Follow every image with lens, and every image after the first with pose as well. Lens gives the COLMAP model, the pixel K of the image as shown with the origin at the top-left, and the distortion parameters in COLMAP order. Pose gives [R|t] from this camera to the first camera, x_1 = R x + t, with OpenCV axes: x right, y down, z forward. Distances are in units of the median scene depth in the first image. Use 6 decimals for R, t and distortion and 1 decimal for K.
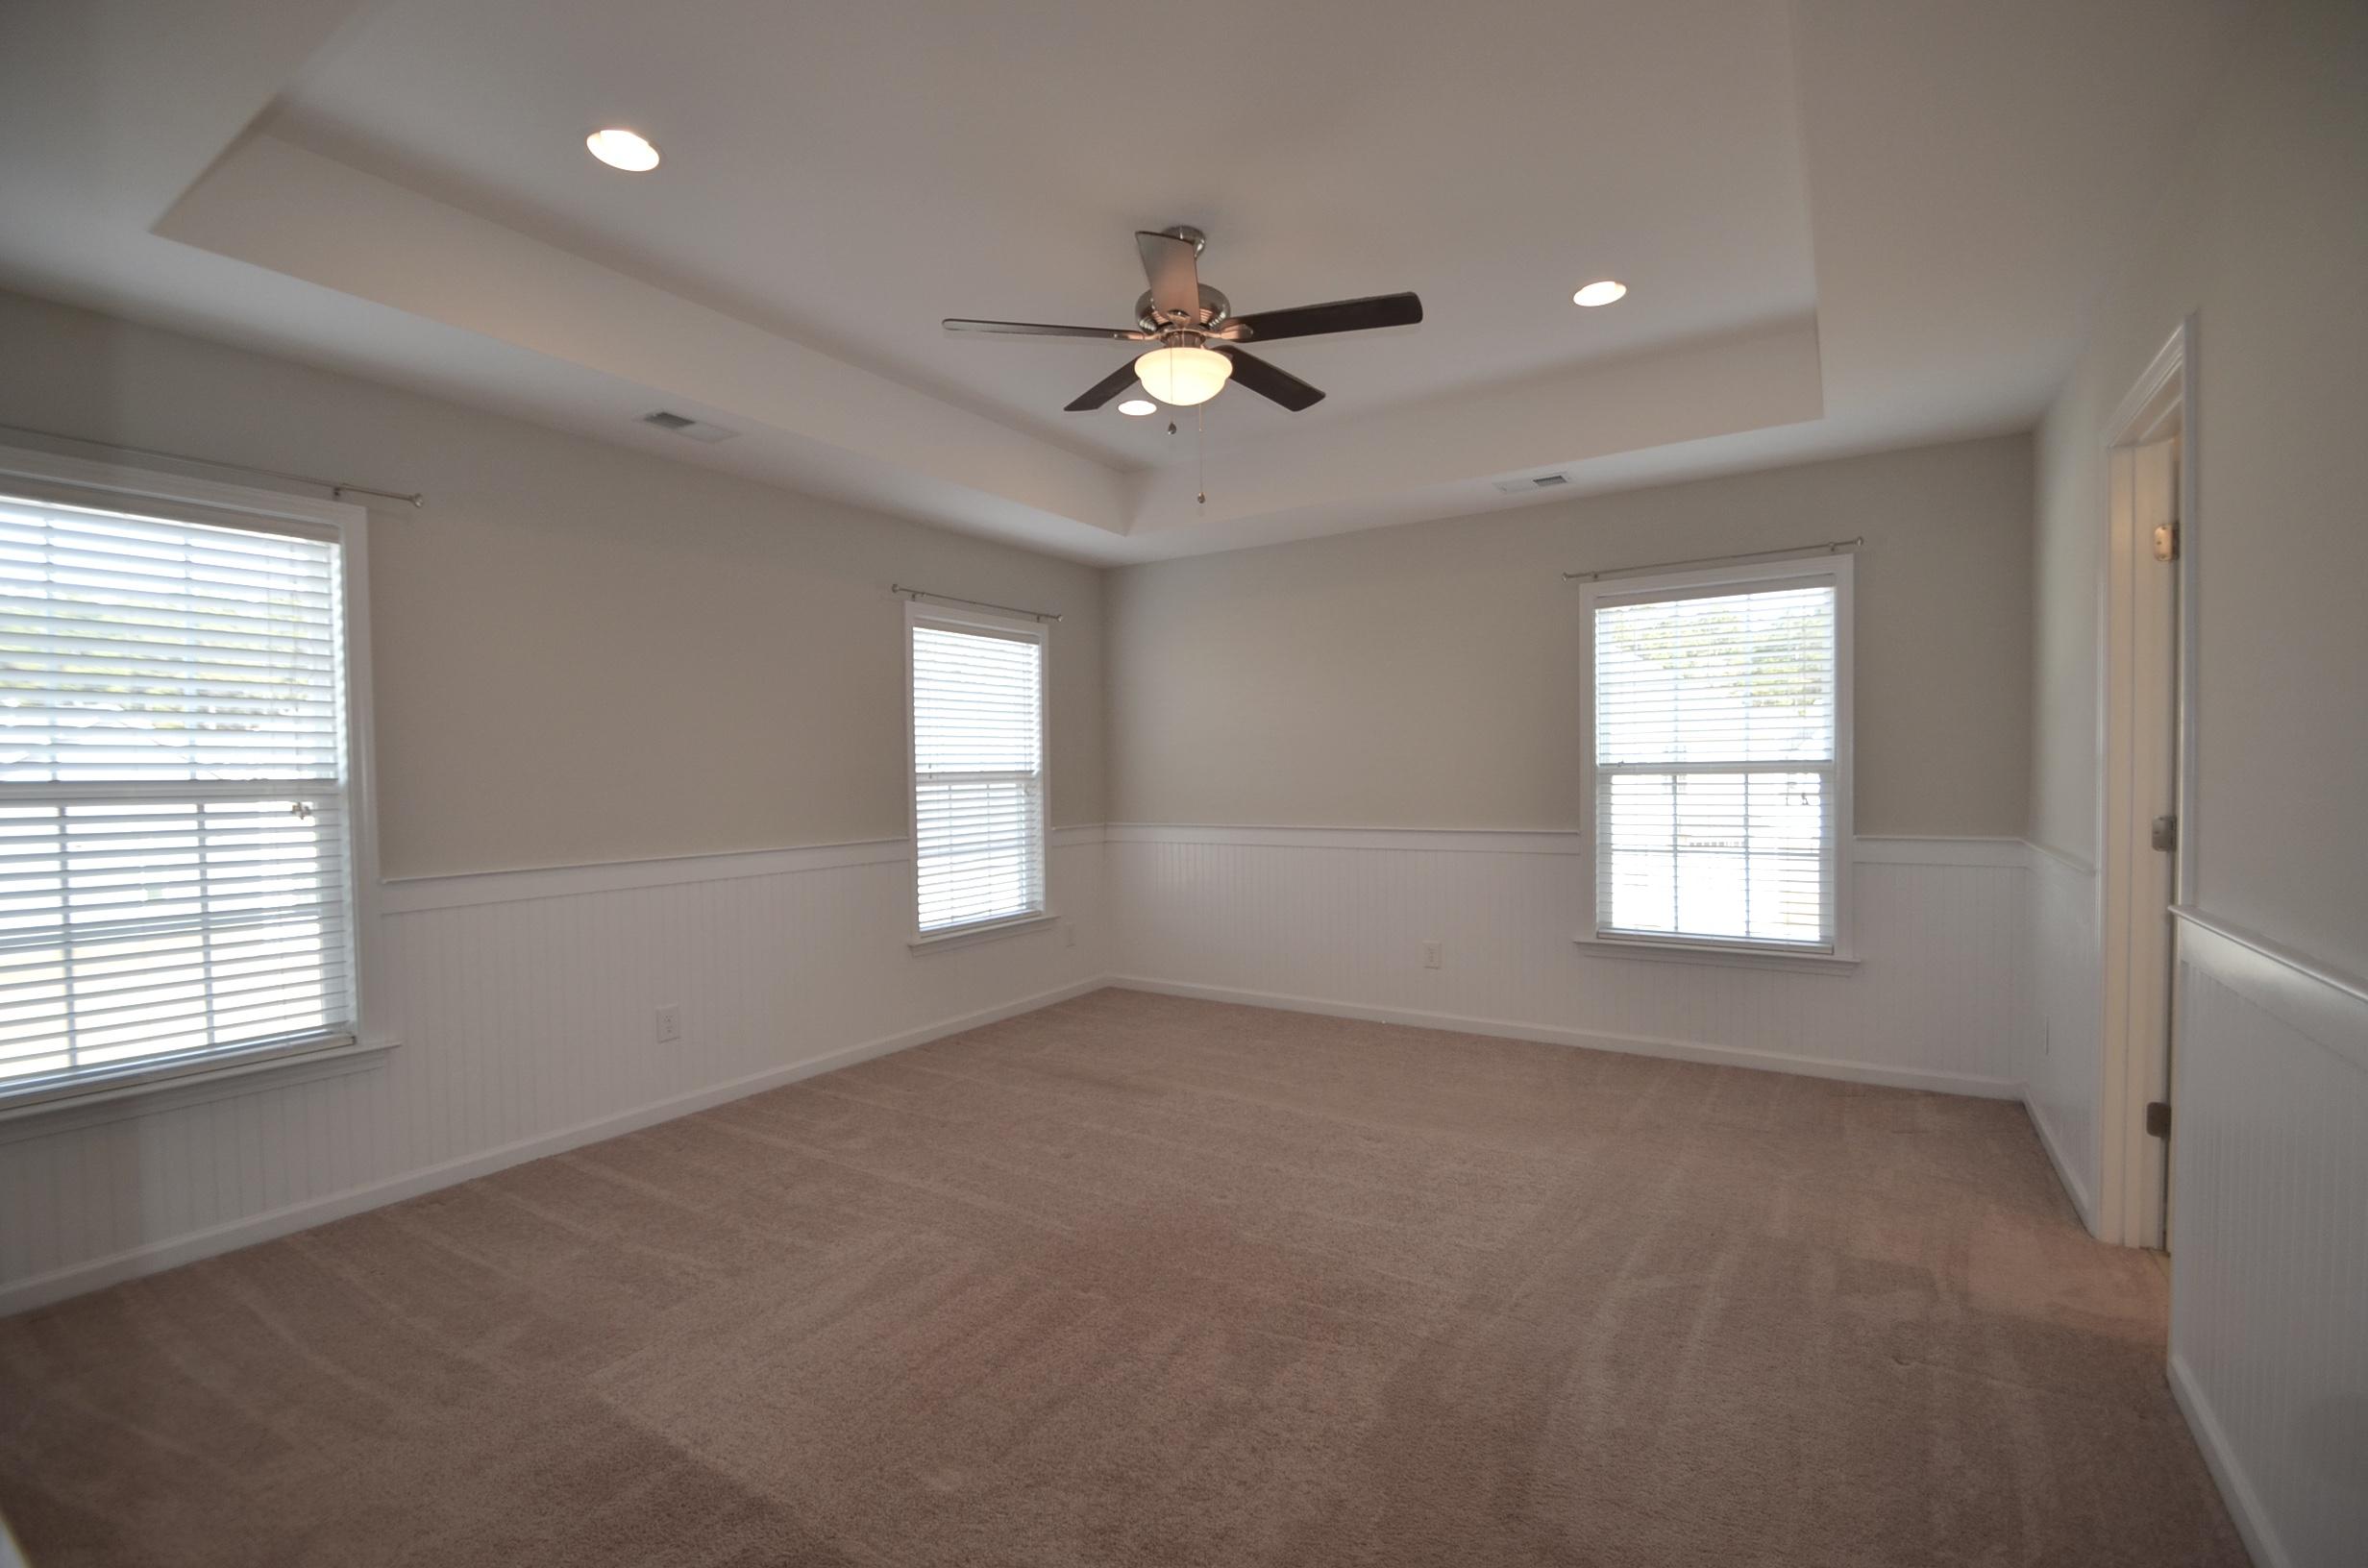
lens RADIAL K [[1043.6, 0, 1176.9], [0, 1043.6, 785.5], [0, 0, 1]] dist [0.019909, -0.014222]
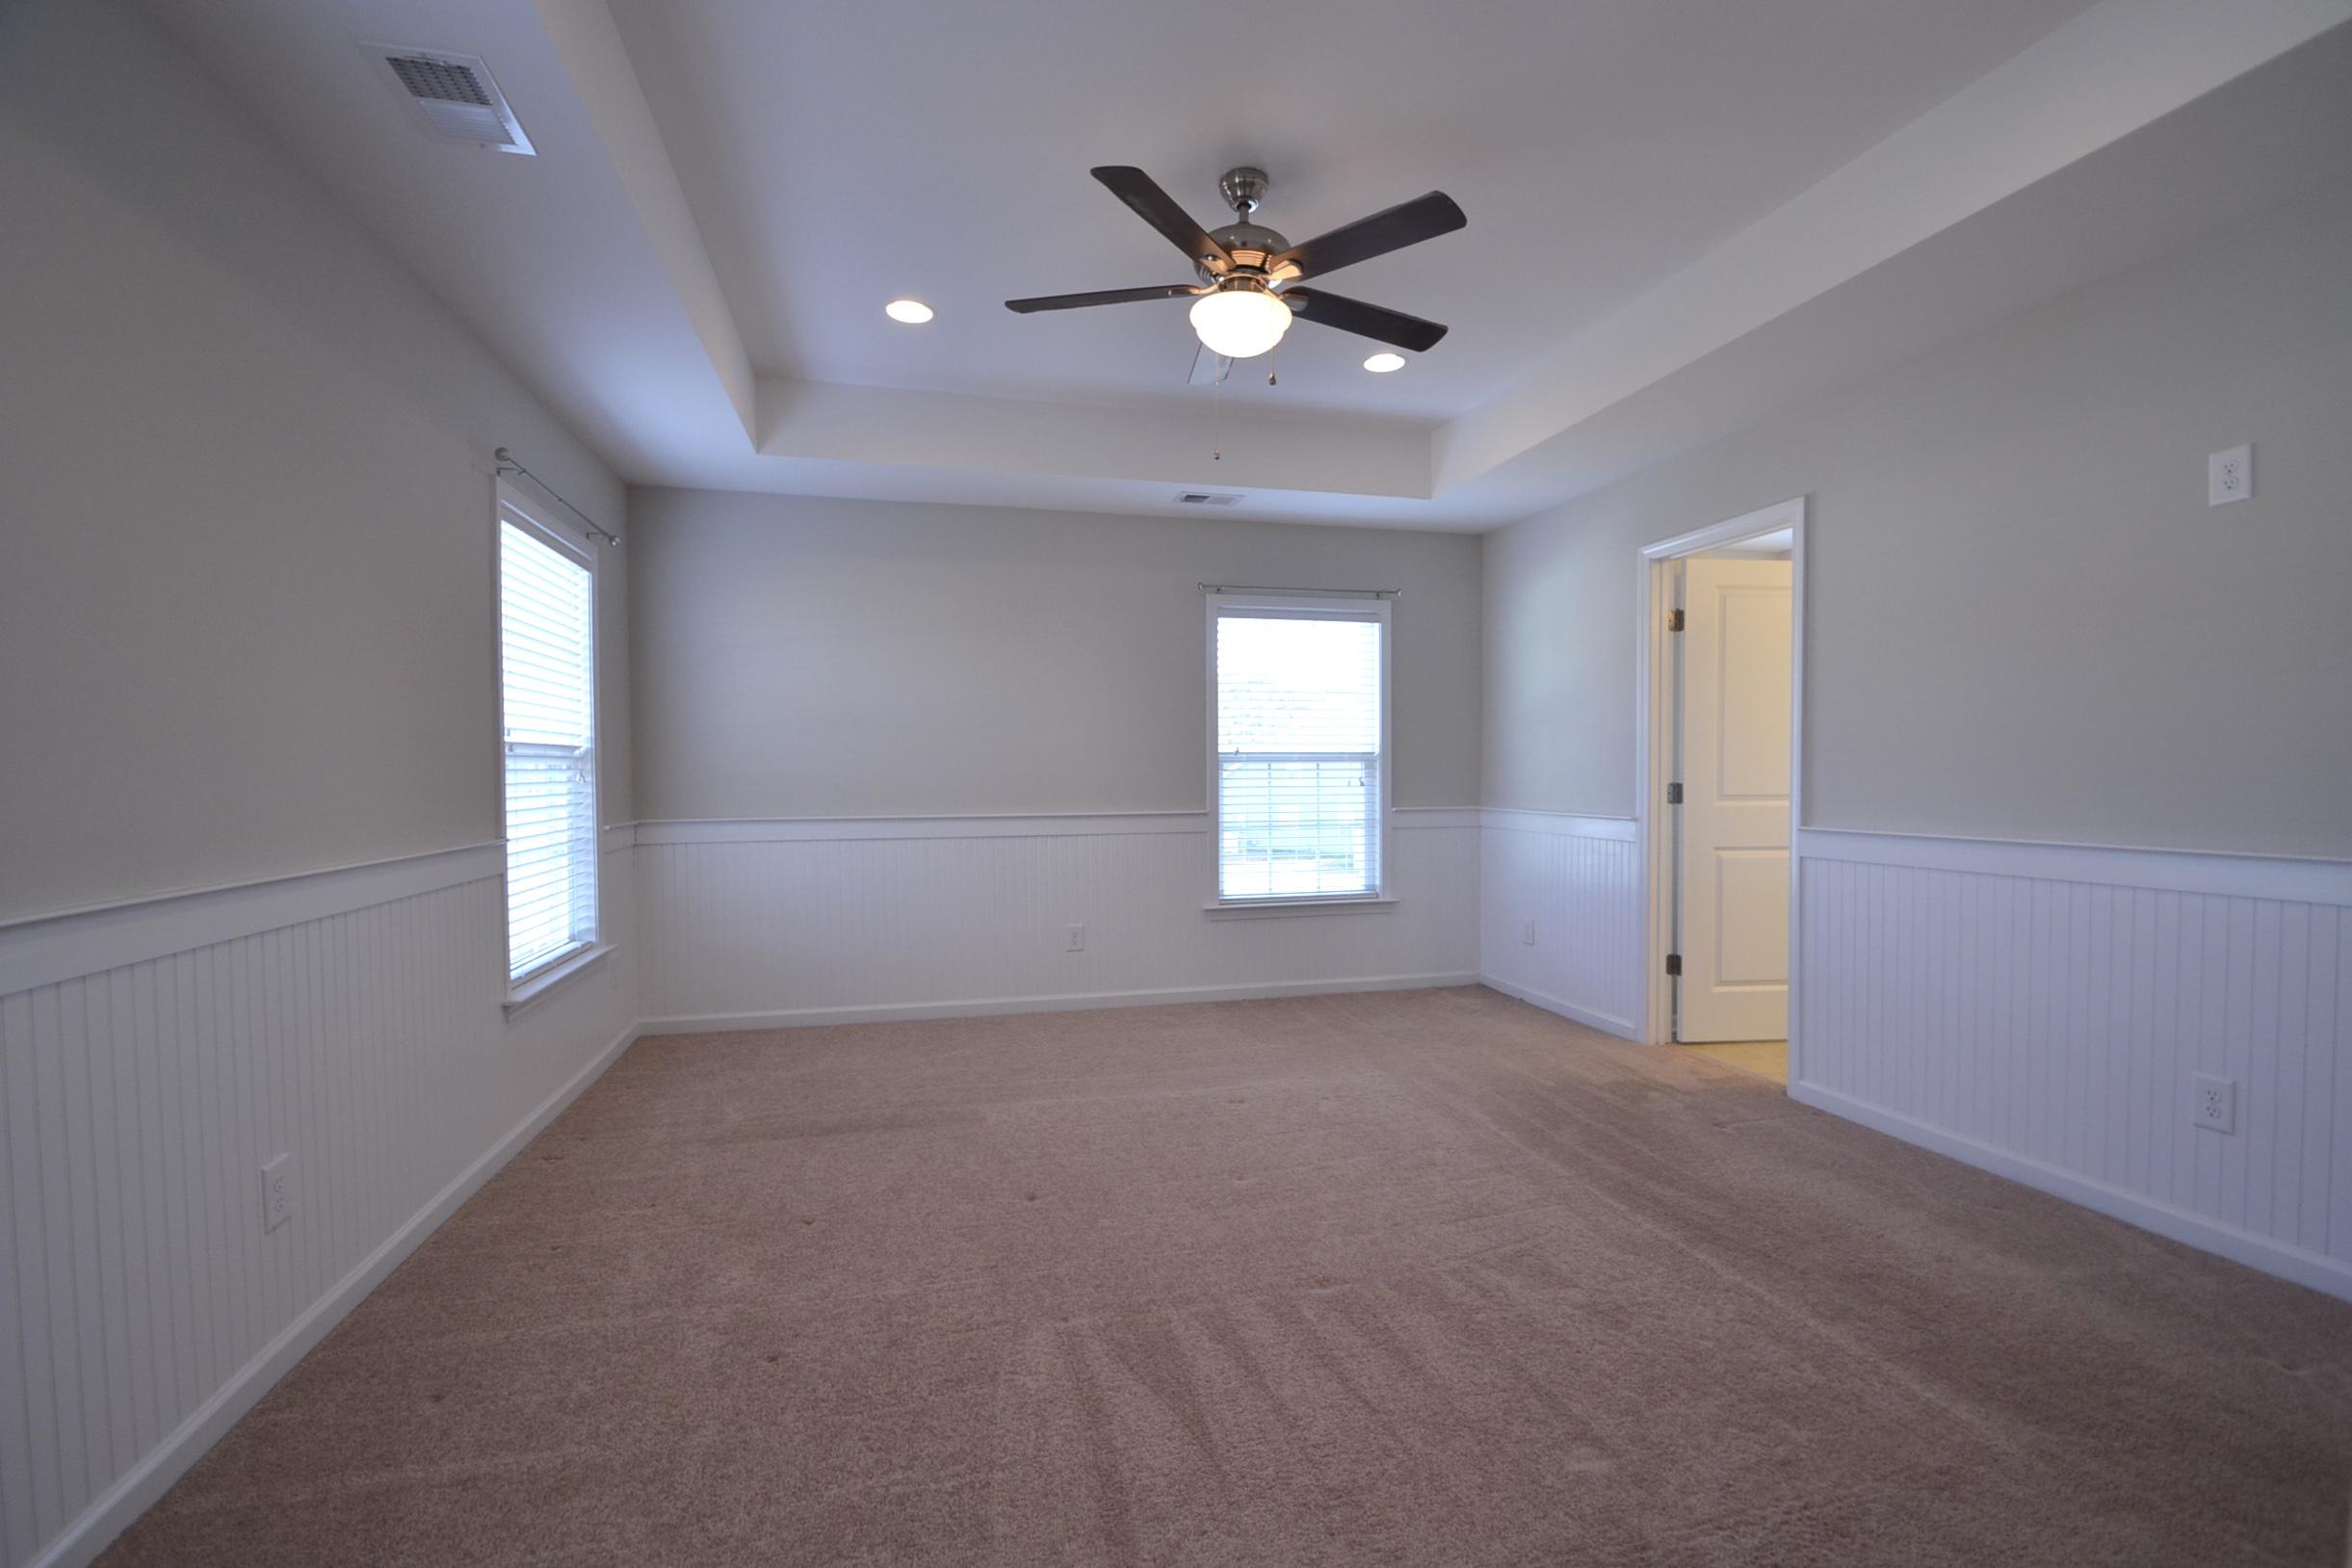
lens RADIAL K [[1081.6, 0, 1176.0], [0, 1081.6, 784.0], [0, 0, 1]] dist [0.016970, 0.000024]
pose [[0.665685, -0.004480, 0.746219, -0.561768], [-0.002688, 0.999961, 0.008401, 0.004714], [-0.746228, -0.007598, 0.665647, 0.260583]]
